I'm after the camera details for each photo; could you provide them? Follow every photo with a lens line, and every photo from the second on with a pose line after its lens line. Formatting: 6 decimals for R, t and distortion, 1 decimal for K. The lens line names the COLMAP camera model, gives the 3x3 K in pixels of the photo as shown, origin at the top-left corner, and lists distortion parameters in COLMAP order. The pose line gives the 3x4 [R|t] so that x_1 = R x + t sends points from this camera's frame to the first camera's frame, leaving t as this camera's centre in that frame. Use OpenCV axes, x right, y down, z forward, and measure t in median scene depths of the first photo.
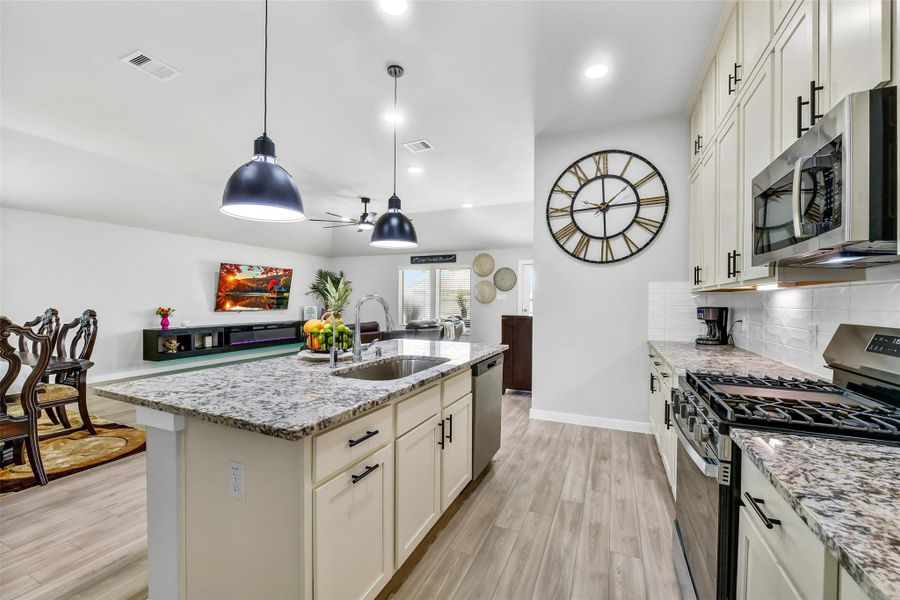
lens RADIAL K [[360.9, 0, 449.4], [0, 360.9, 302.3], [0, 0, 1]] dist [-0.011856, 0.000144]
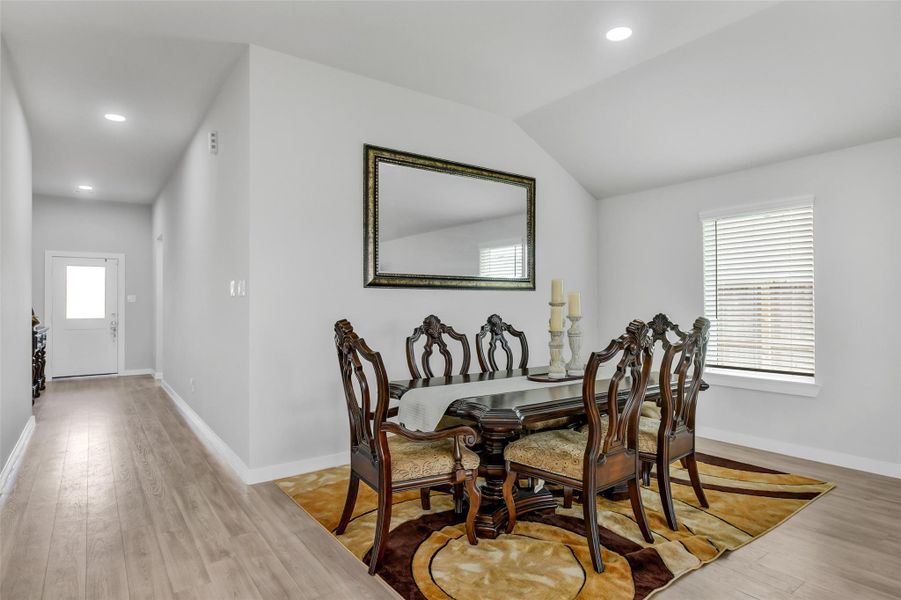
lens RADIAL K [[501.1, 0, 450.5], [0, 501.1, 300.0], [0, 0, 1]] dist [-0.003623, -0.000219]
pose [[-0.501331, -0.018380, -0.865060, -0.239314], [-0.003912, 0.999812, -0.018976, 0.003430], [0.865247, -0.006129, -0.501309, 1.026252]]
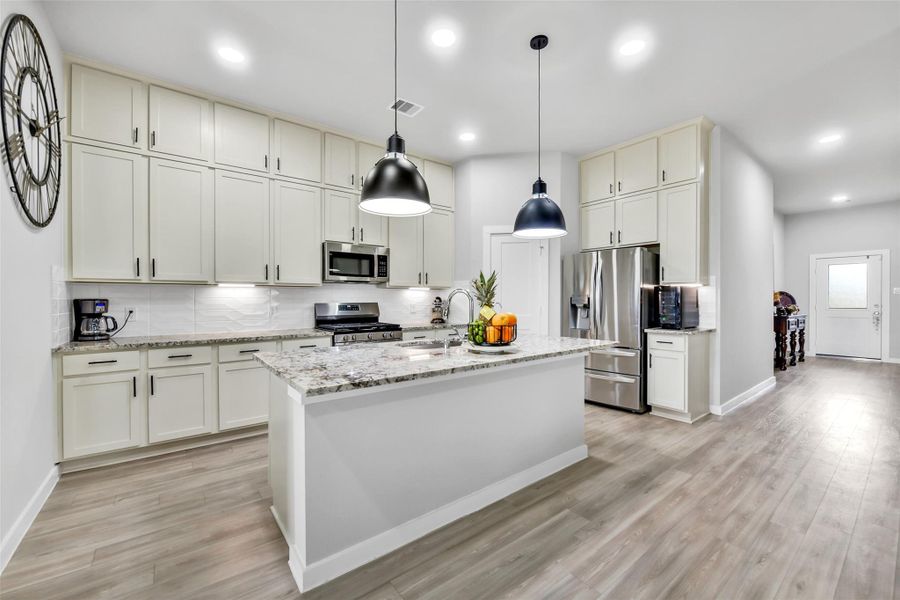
lens RADIAL K [[360.9, 0, 449.4], [0, 360.9, 302.3], [0, 0, 1]] dist [-0.011856, 0.000144]
pose [[-0.879458, -0.014285, 0.475763, -0.411638], [-0.007040, 0.999831, 0.017007, 0.000392], [-0.475925, 0.011608, -0.879409, 1.146628]]
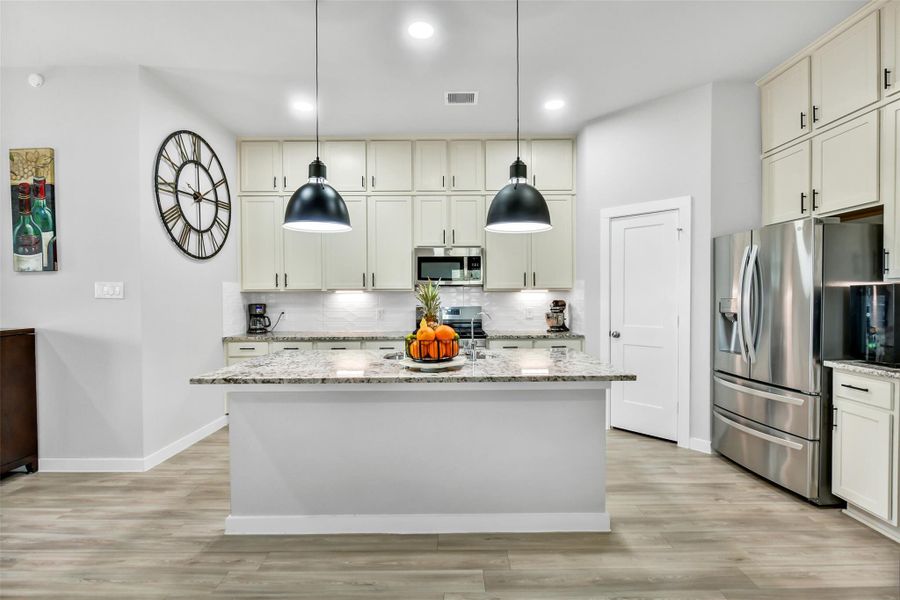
lens RADIAL K [[418.5, 0, 452.4], [0, 418.5, 302.8], [0, 0, 1]] dist [-0.011330, 0.000179]
pose [[-0.409887, -0.023058, 0.911845, -0.768030], [0.002764, 0.999644, 0.026521, -0.023140], [-0.912132, 0.013391, -0.409677, 0.820618]]
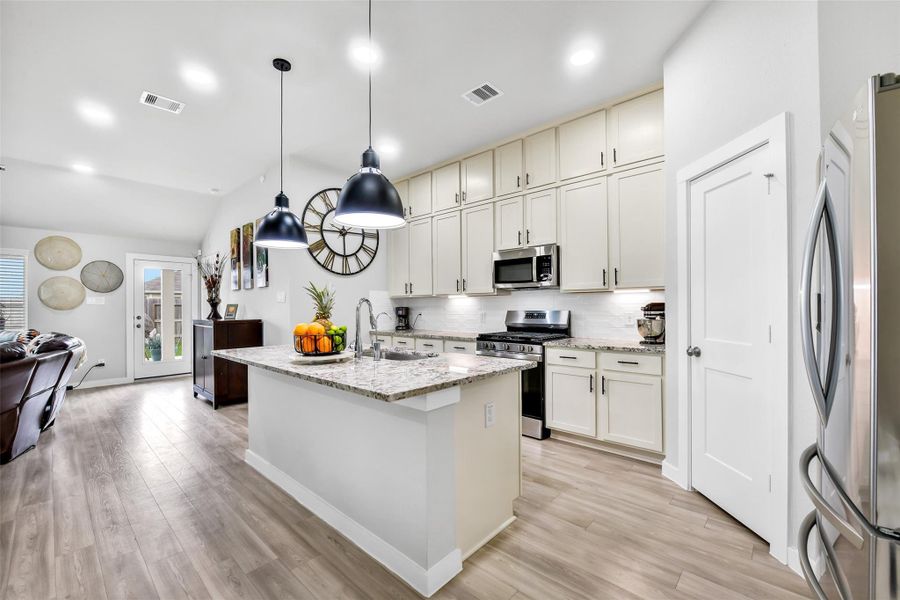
lens RADIAL K [[368.0, 0, 453.8], [0, 368.0, 304.4], [0, 0, 1]] dist [-0.012260, -0.000184]
pose [[0.306700, -0.007755, 0.951775, -0.693482], [0.012924, 0.999909, 0.003983, -0.002349], [-0.951719, 0.011079, 0.306772, 0.205921]]
